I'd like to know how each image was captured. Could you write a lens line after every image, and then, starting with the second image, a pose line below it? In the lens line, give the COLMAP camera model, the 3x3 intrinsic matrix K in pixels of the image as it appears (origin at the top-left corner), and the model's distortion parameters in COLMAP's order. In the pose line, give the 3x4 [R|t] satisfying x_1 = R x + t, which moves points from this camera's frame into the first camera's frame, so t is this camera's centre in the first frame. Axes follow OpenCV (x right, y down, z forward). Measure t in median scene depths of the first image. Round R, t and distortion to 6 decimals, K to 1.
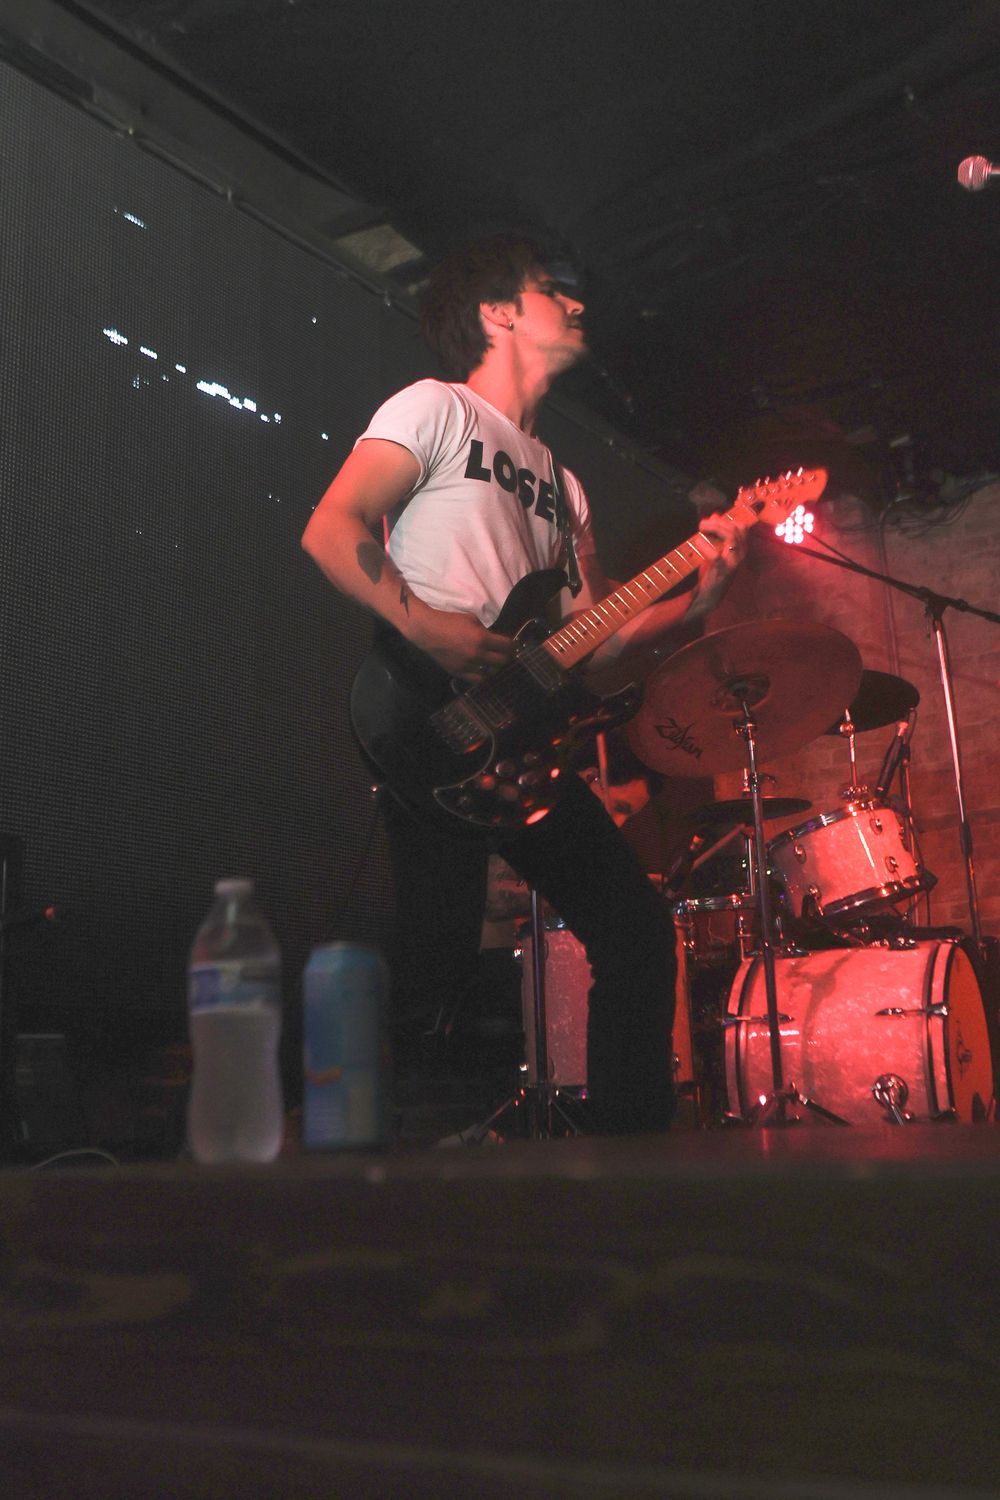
lens RADIAL K [[1654.3, 0, 504.1], [0, 1654.3, 754.2], [0, 0, 1]] dist [-0.013931, 0.001981]
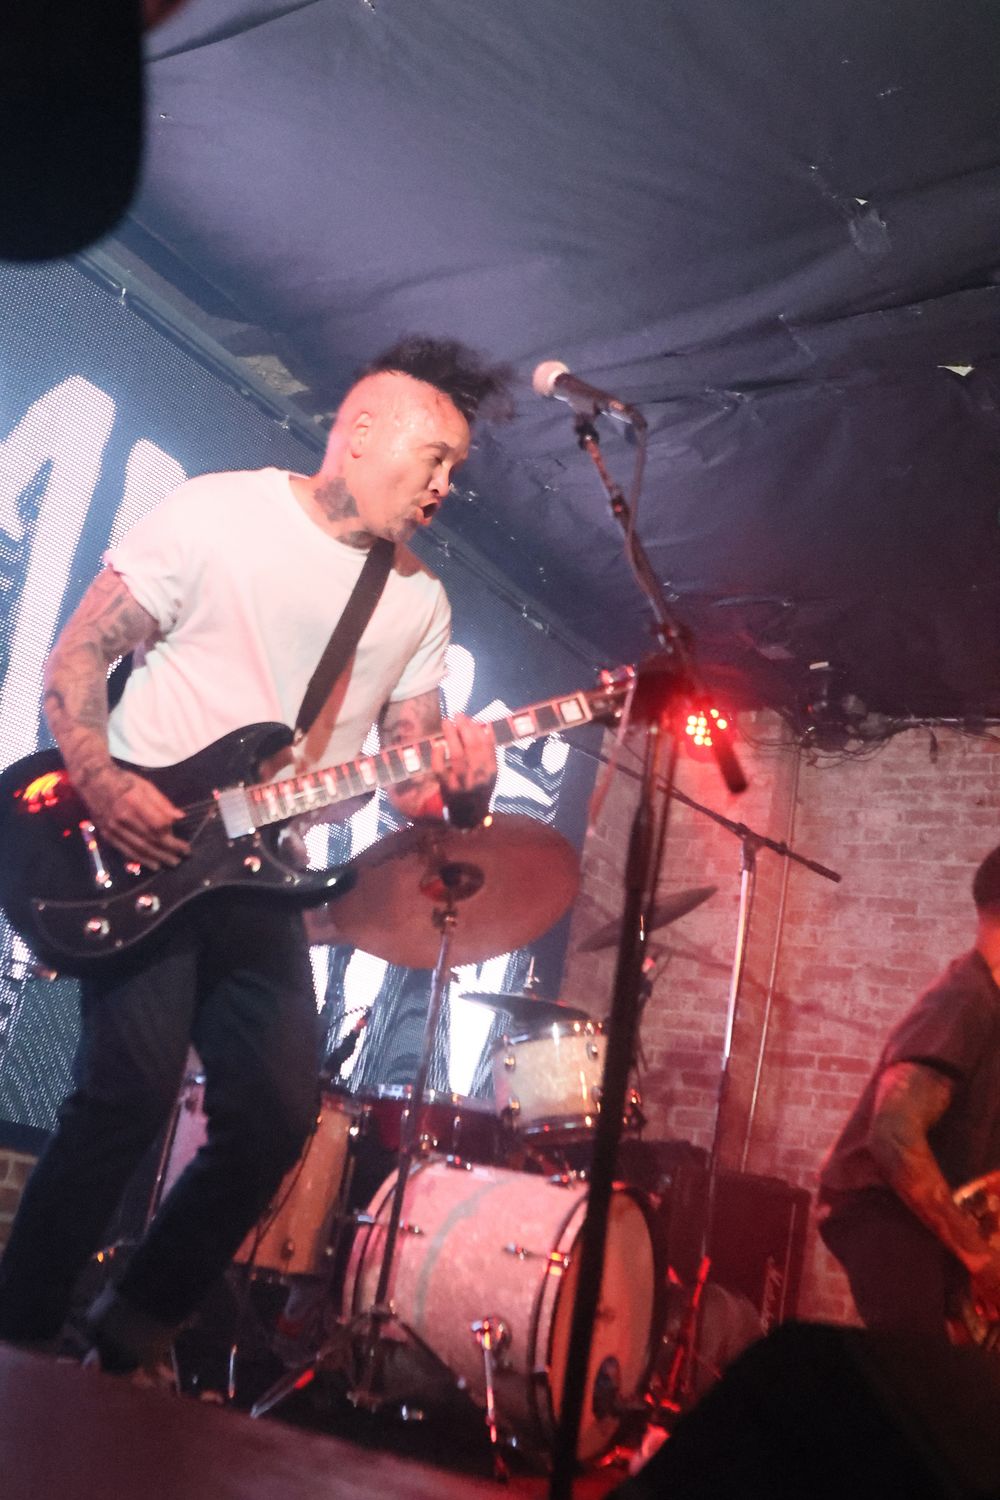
lens RADIAL K [[1649.8, 0, 496.7], [0, 1649.8, 747.0], [0, 0, 1]] dist [-0.003565, 0.010421]
pose [[0.976772, 0.204381, -0.064381, 0.216920], [-0.209153, 0.974685, -0.079016, -0.043837], [0.046601, 0.090646, 0.994792, 0.042078]]
